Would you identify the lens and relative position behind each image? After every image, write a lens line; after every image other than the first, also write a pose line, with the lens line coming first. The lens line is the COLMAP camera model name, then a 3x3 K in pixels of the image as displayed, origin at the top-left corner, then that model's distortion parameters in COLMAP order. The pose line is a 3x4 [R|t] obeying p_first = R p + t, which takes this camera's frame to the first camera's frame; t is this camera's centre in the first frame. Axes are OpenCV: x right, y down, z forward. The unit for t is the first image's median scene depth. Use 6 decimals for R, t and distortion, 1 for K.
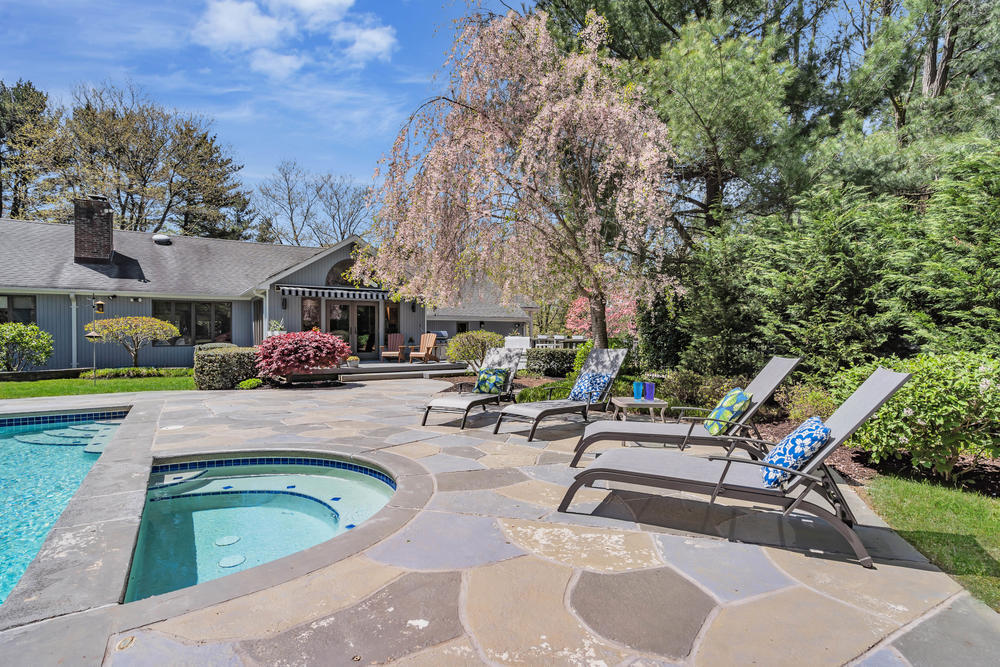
lens RADIAL K [[505.8, 0, 501.8], [0, 505.8, 336.4], [0, 0, 1]] dist [0.004304, -0.000501]
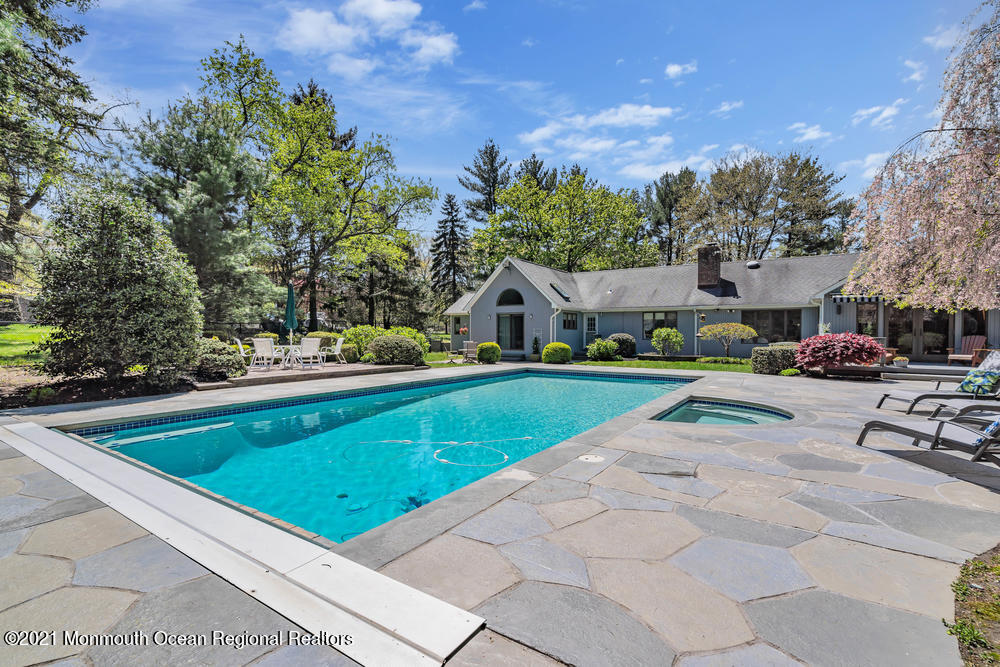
lens RADIAL K [[451.0, 0, 502.4], [0, 451.0, 336.7], [0, 0, 1]] dist [0.001500, 0.000465]
pose [[0.412417, 0.010420, -0.910936, 0.214494], [-0.008782, 0.999934, 0.007462, -0.002773], [0.910953, 0.004922, 0.412481, -0.149703]]
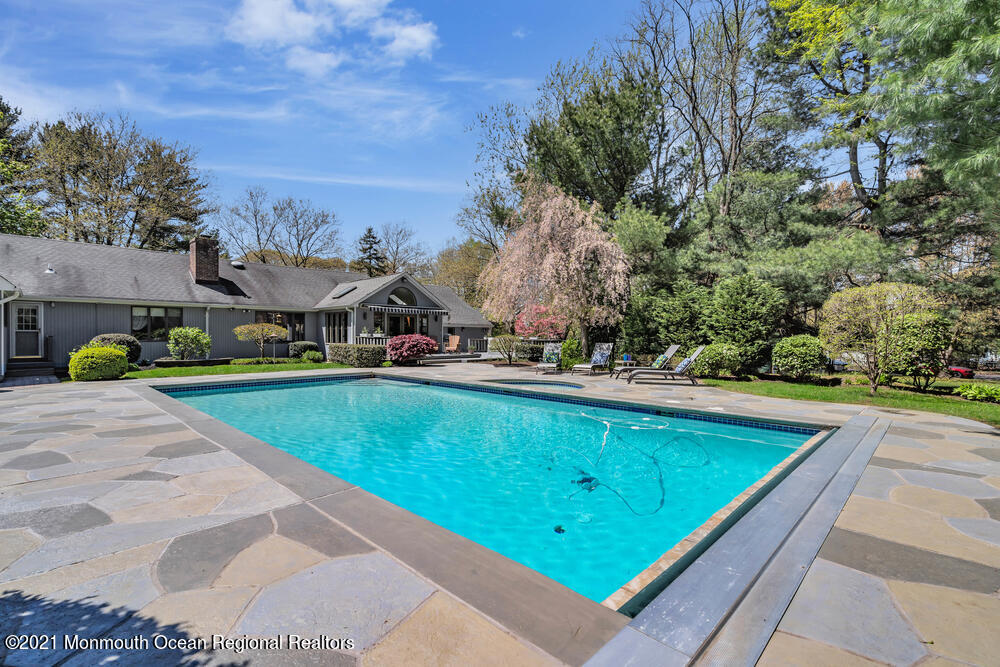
lens RADIAL K [[451.0, 0, 502.9], [0, 451.0, 338.7], [0, 0, 1]] dist [0.001500, 0.000465]
pose [[0.973701, 0.003811, 0.227799, -0.349592], [-0.004335, 0.999989, 0.001803, 0.000638], [-0.227789, -0.002743, 0.973707, -0.465815]]
